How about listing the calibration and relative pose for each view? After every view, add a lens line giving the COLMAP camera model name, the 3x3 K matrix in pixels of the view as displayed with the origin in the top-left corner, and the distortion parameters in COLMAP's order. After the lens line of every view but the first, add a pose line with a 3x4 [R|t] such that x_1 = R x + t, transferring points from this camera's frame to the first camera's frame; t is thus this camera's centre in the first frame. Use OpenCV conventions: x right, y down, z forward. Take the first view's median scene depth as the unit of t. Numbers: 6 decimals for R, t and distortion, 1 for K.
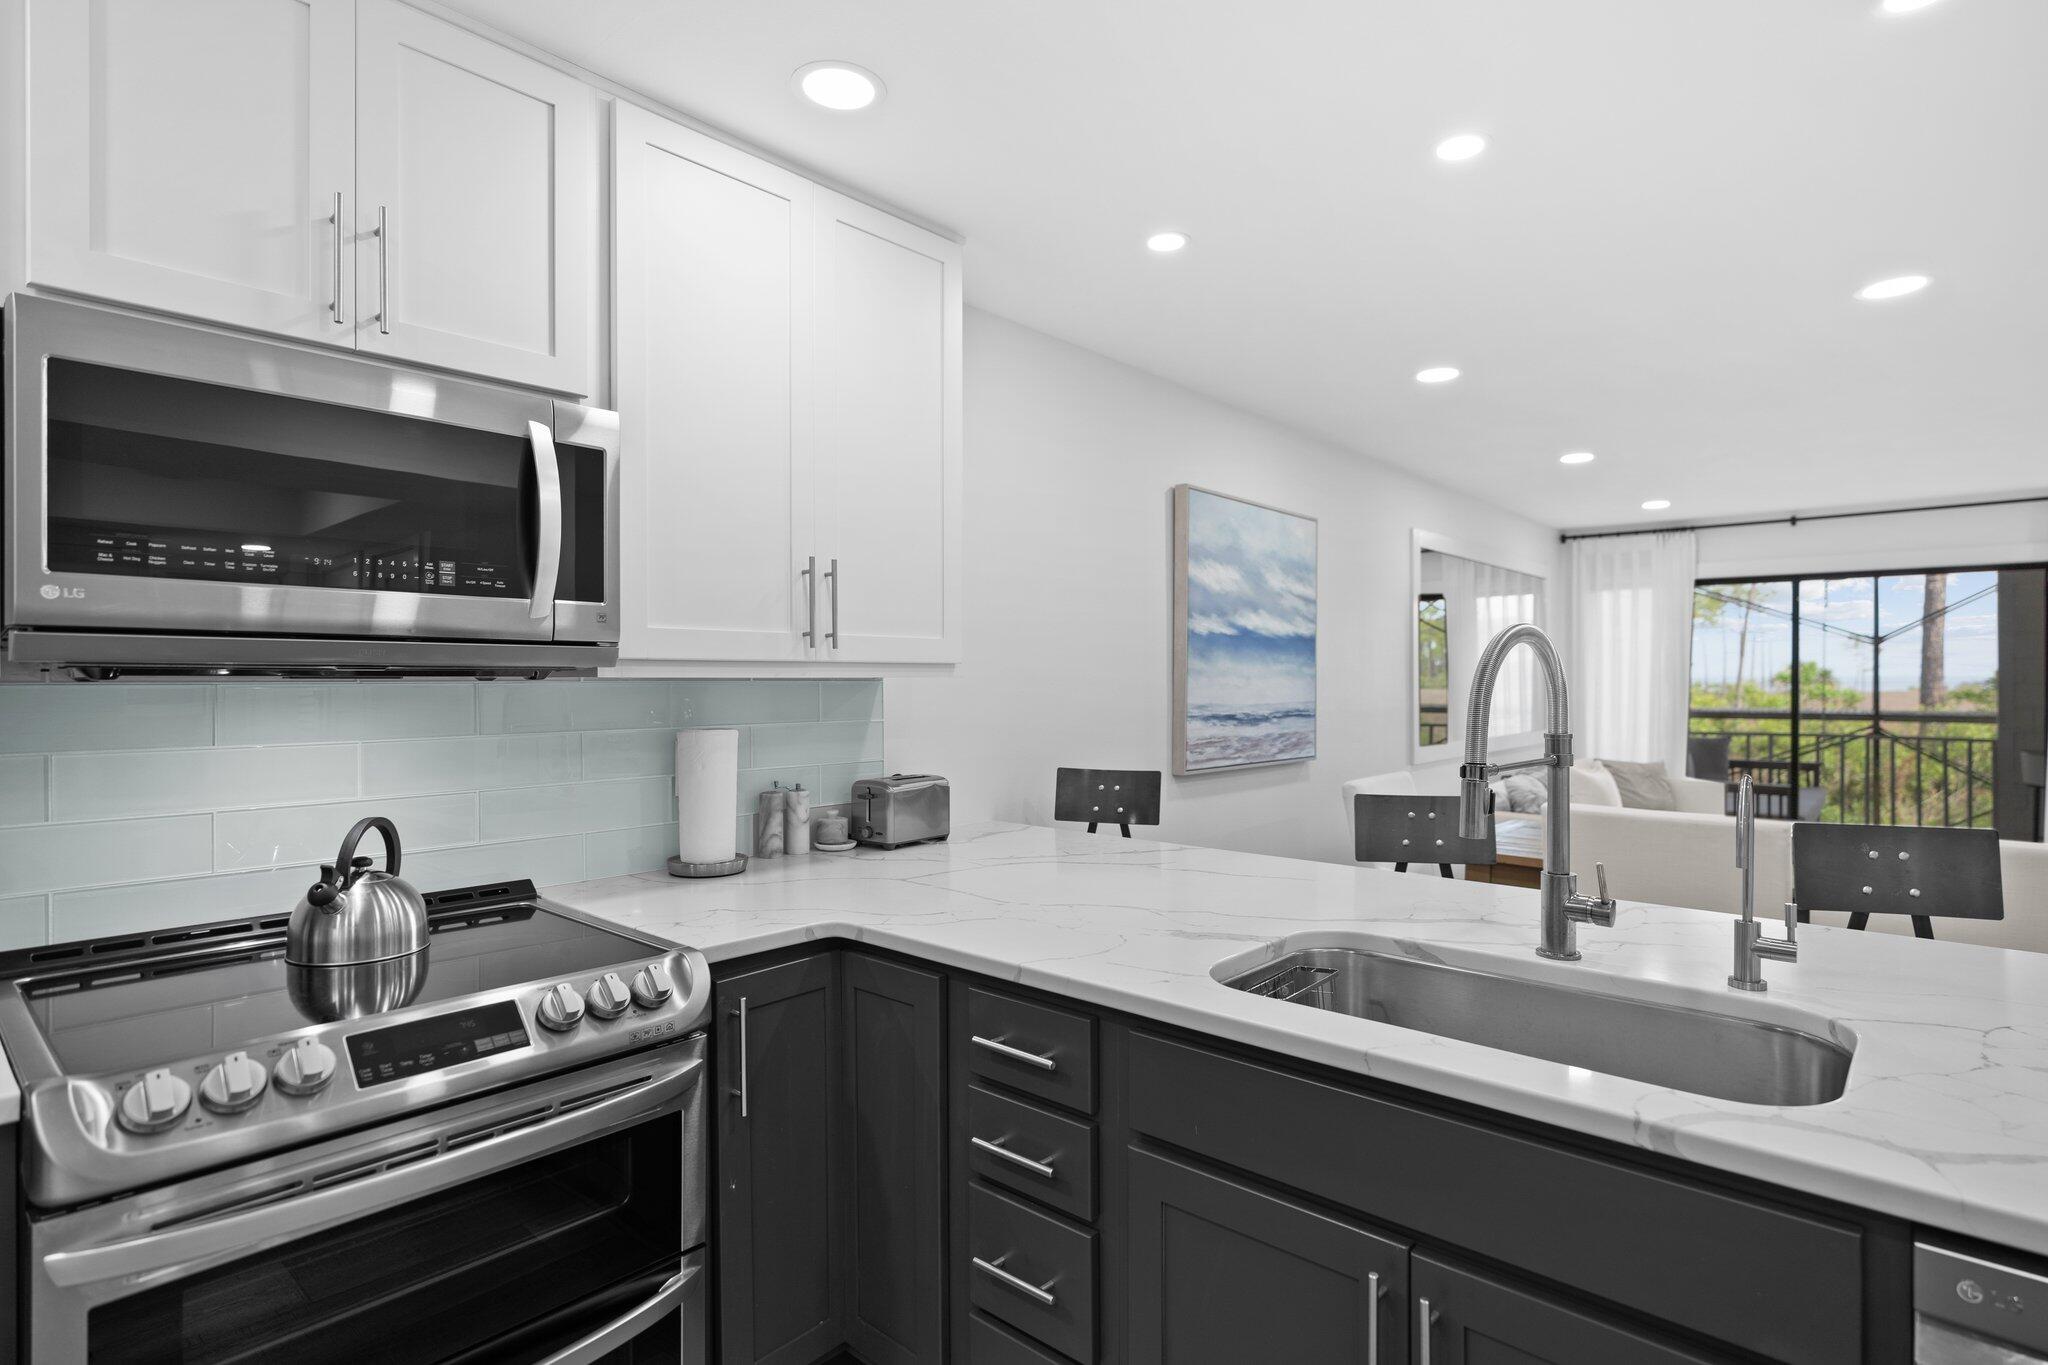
lens RADIAL K [[1040.4, 0, 1011.1], [0, 1040.4, 679.6], [0, 0, 1]] dist [-0.005514, 0.000098]
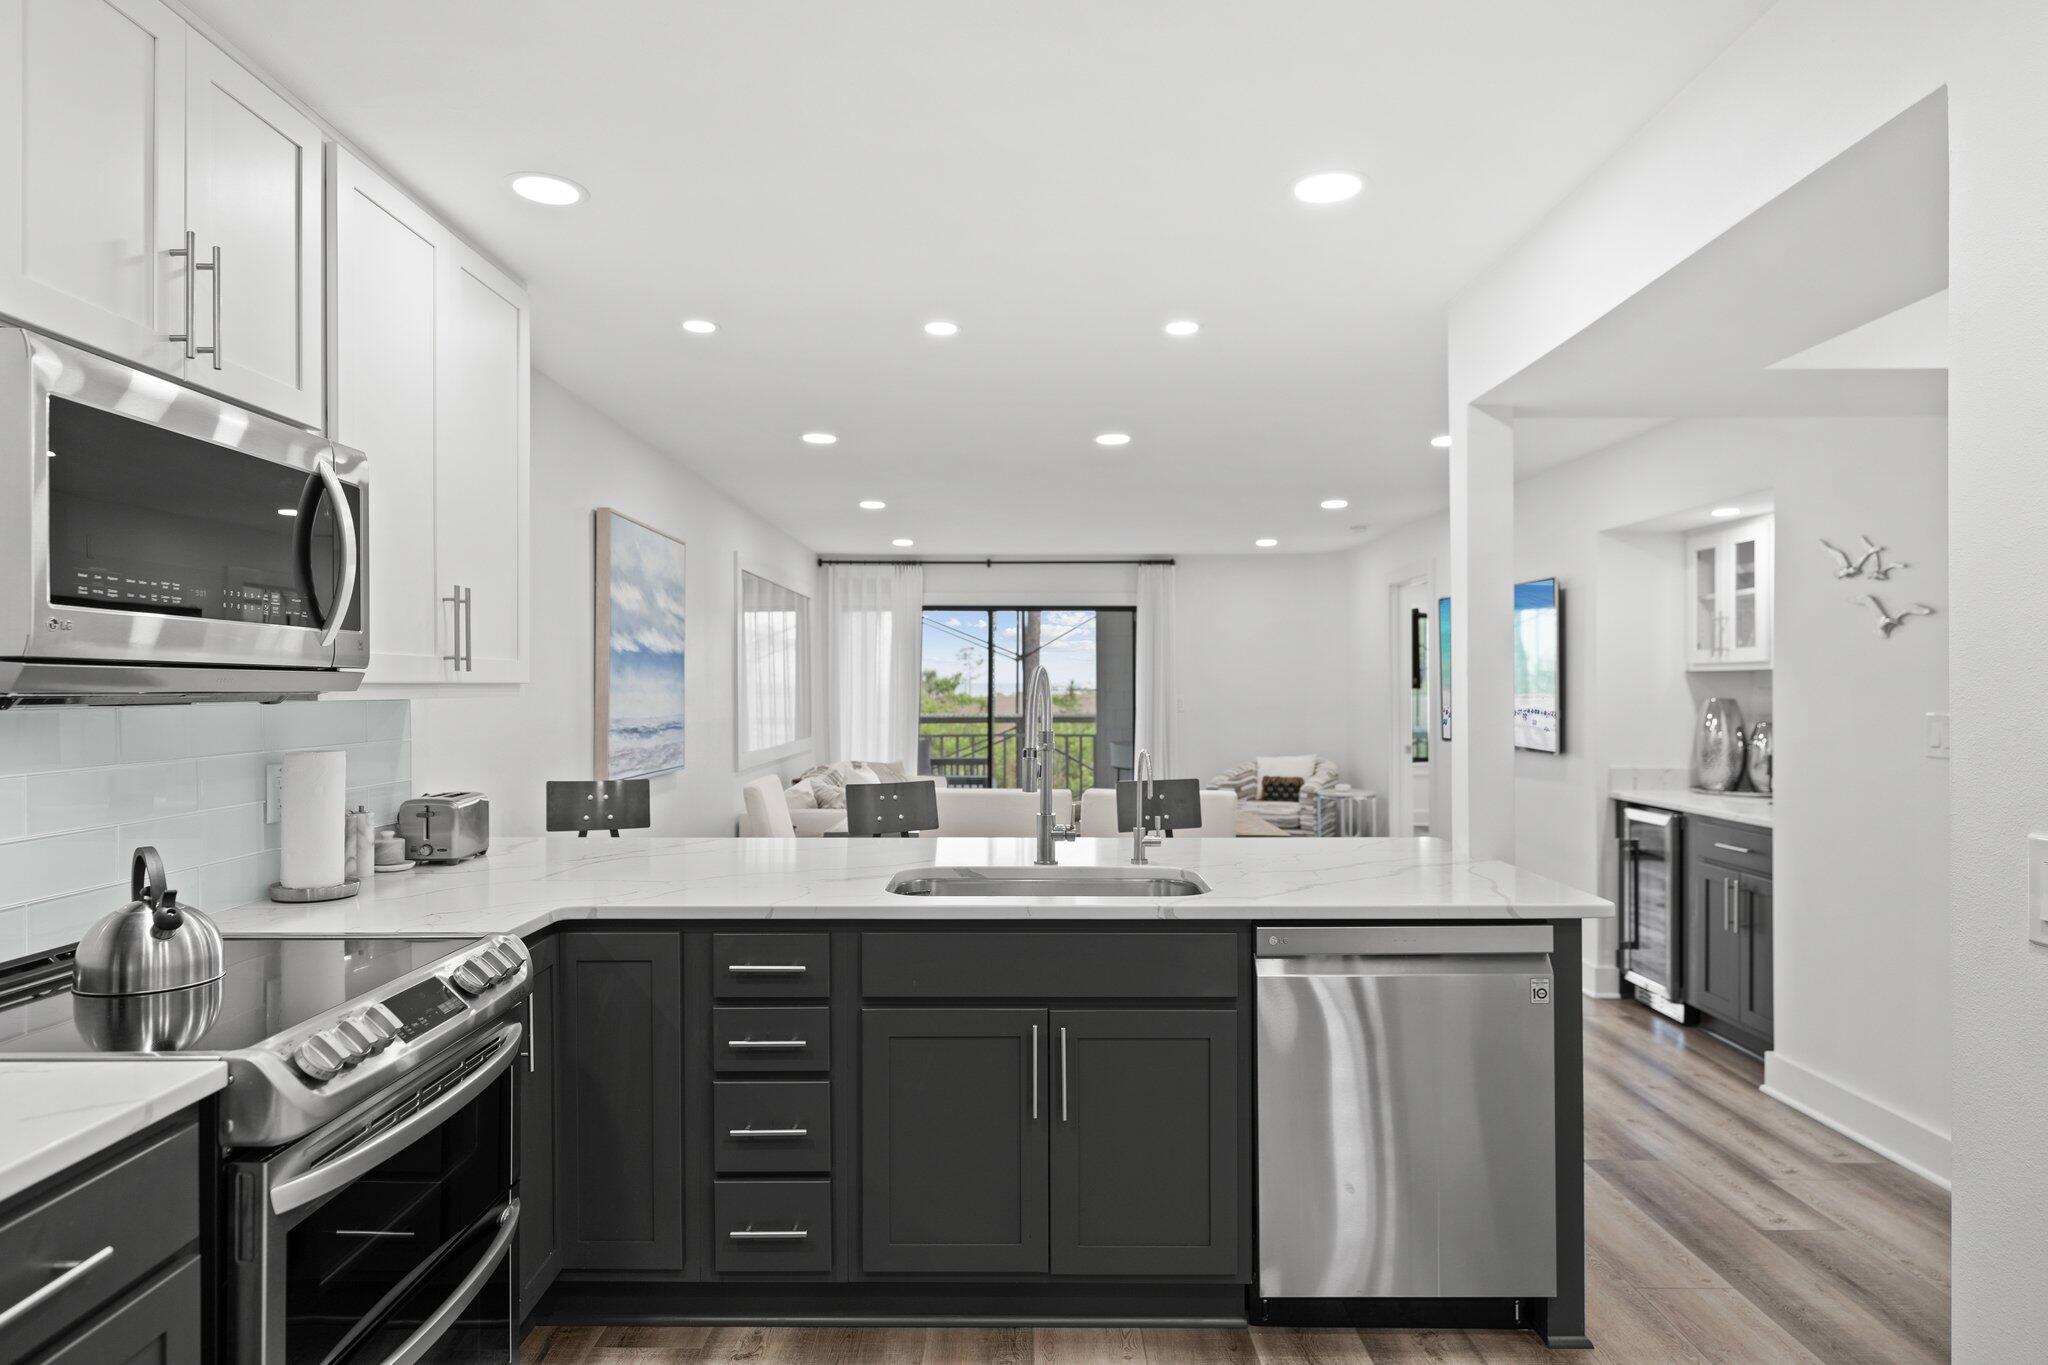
lens RADIAL K [[1208.0, 0, 1024.0], [0, 1208.0, 682.5], [0, 0, 1]] dist [-0.001294, 0.002196]
pose [[0.738644, 0.001792, 0.674093, -0.335913], [0.001068, 0.999992, -0.003829, -0.007391], [-0.674095, 0.003548, 0.738637, -0.172301]]
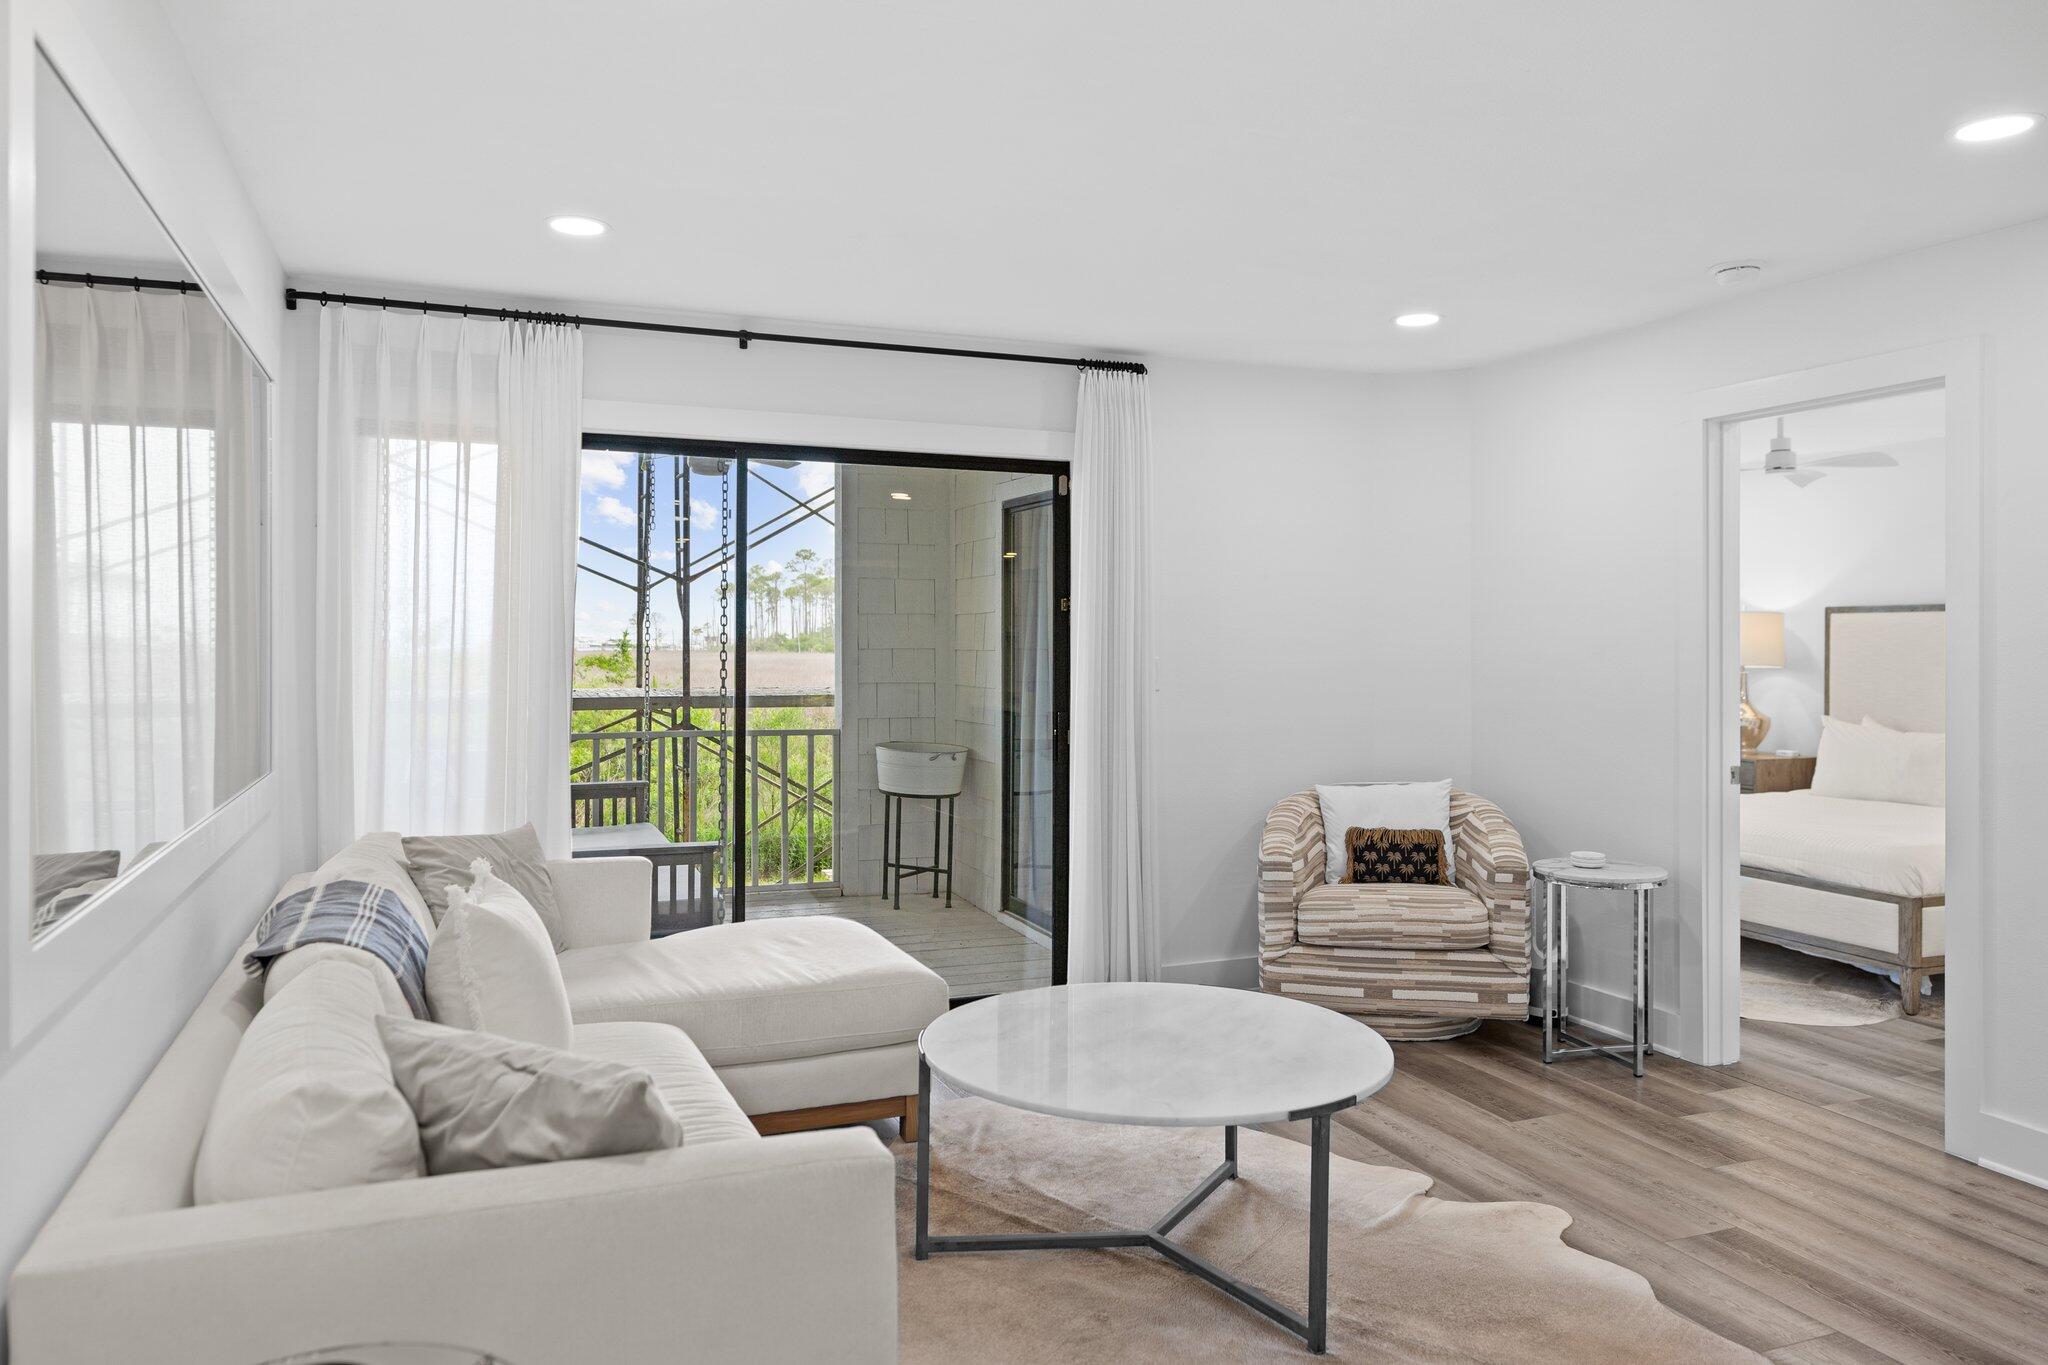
lens RADIAL K [[1423.8, 0, 1018.4], [0, 1423.8, 643.6], [0, 0, 1]] dist [0.000541, 0.002913]
pose [[0.444218, 0.000749, 0.895919, 0.310540], [-0.004905, 0.999987, 0.001596, -0.003313], [-0.895906, -0.005104, 0.444215, 0.982591]]
